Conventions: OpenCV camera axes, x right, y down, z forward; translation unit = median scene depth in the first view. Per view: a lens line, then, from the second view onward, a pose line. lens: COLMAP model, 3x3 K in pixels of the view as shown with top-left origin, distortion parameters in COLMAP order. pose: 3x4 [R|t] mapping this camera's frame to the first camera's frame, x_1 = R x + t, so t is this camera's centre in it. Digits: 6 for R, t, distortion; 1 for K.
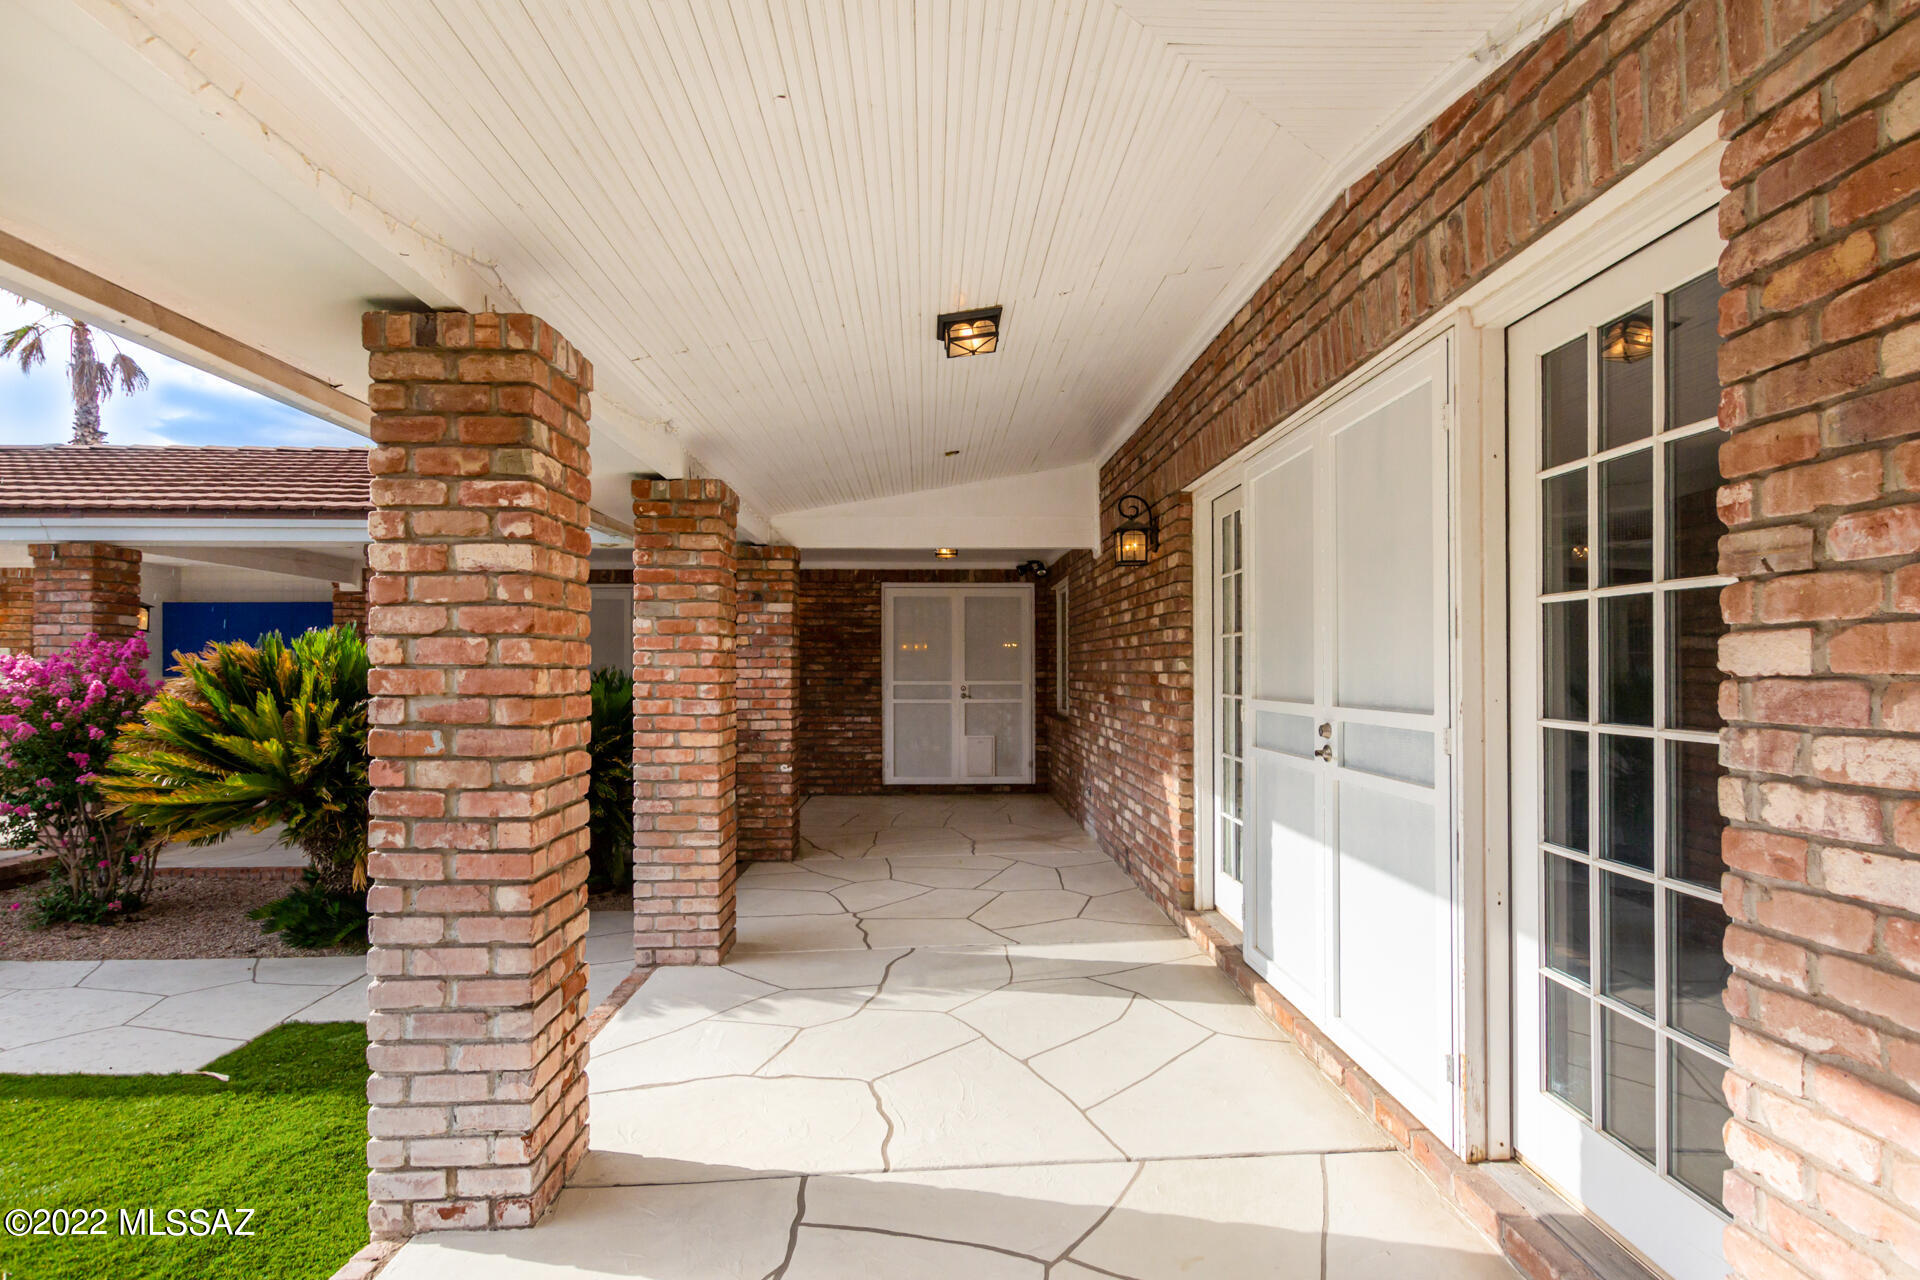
lens RADIAL K [[930.2, 0, 956.0], [0, 930.2, 668.3], [0, 0, 1]] dist [0.001238, -0.000149]
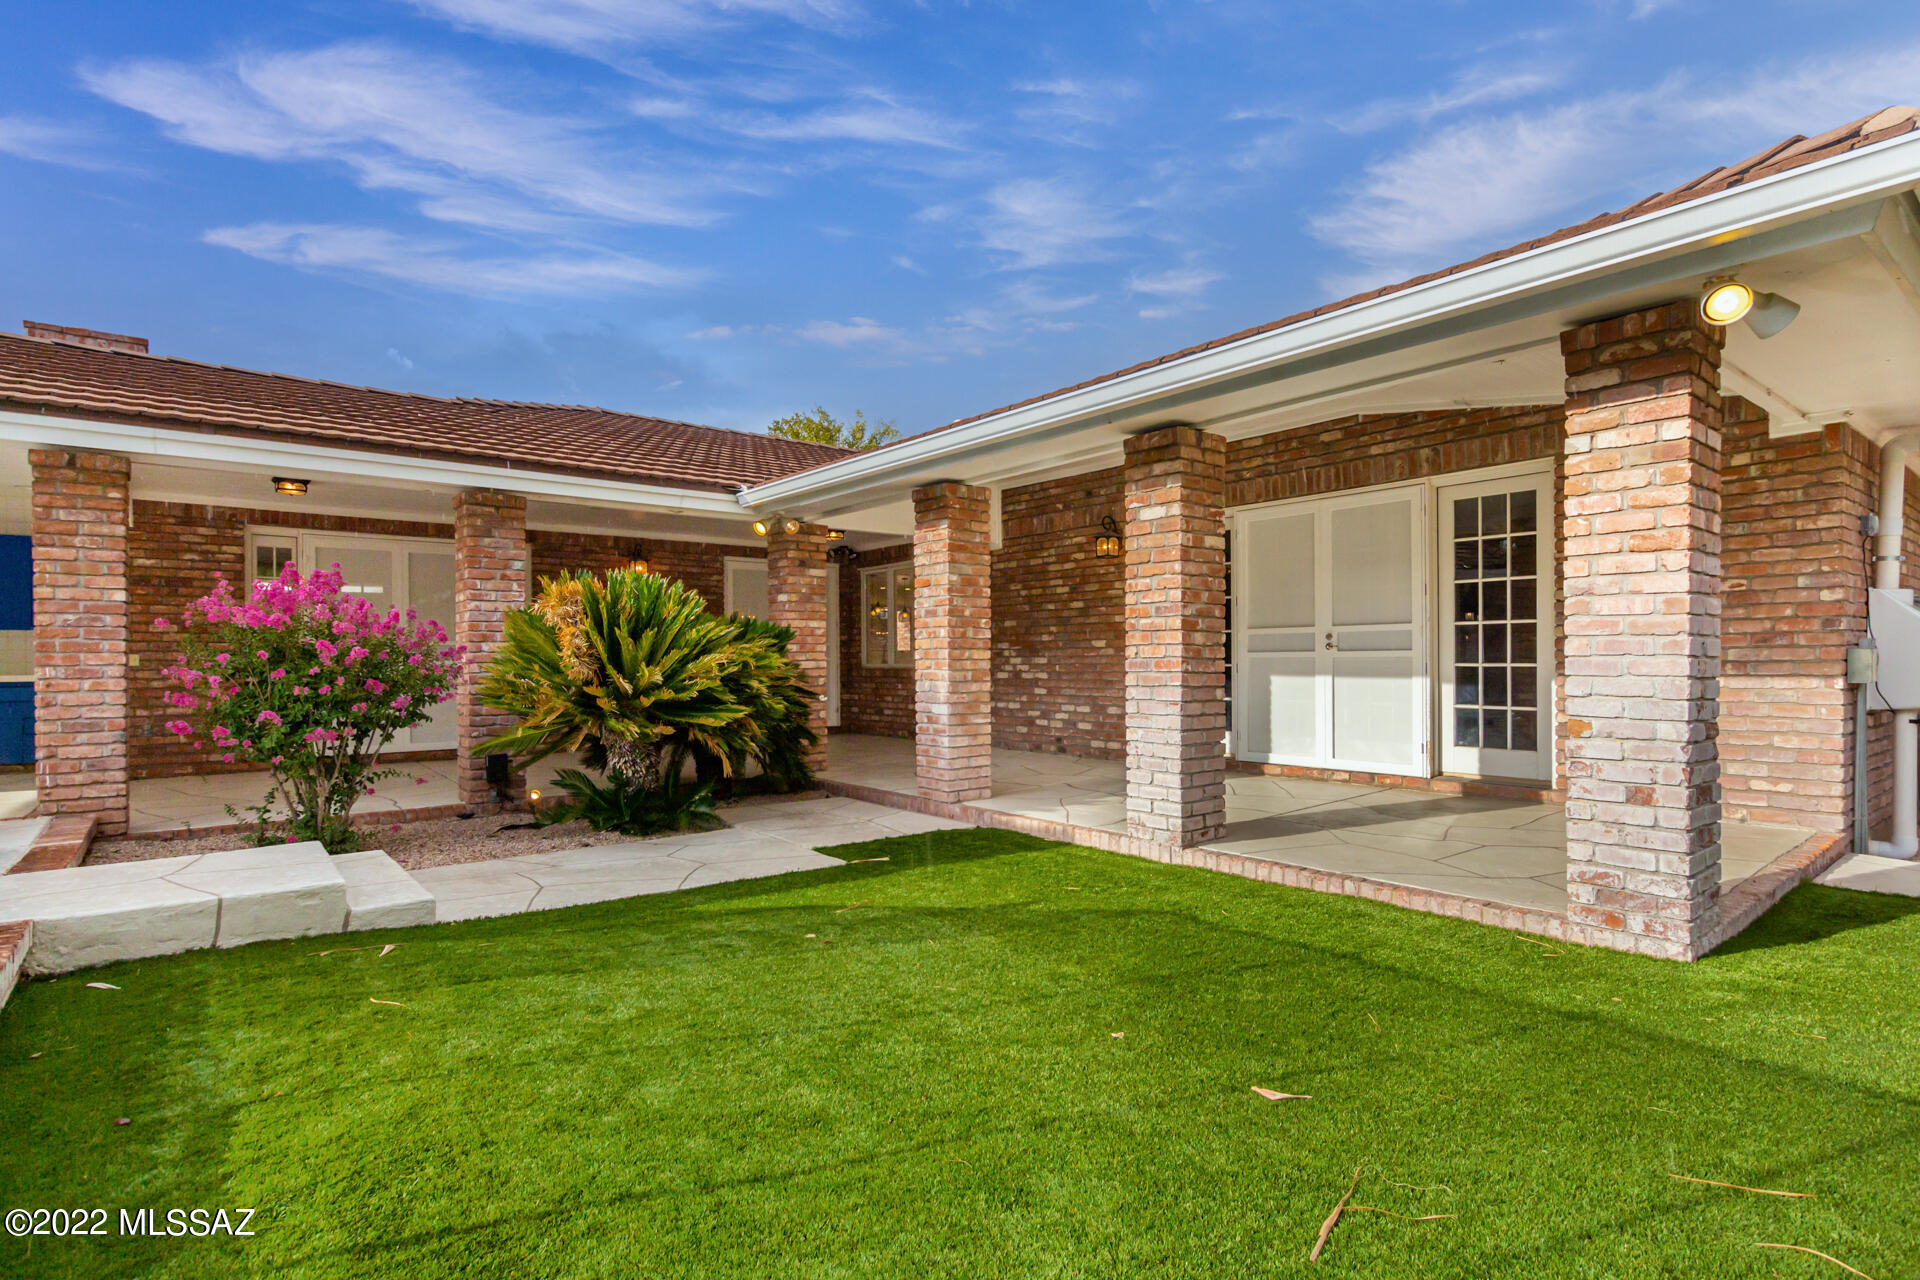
lens RADIAL K [[944.9, 0, 959.4], [0, 944.9, 662.9], [0, 0, 1]] dist [0.001781, 0.000548]
pose [[0.801637, -0.005464, 0.597787, -0.873240], [0.004560, 0.999985, 0.003026, 0.060078], [-0.597794, 0.000300, 0.801650, -0.170987]]
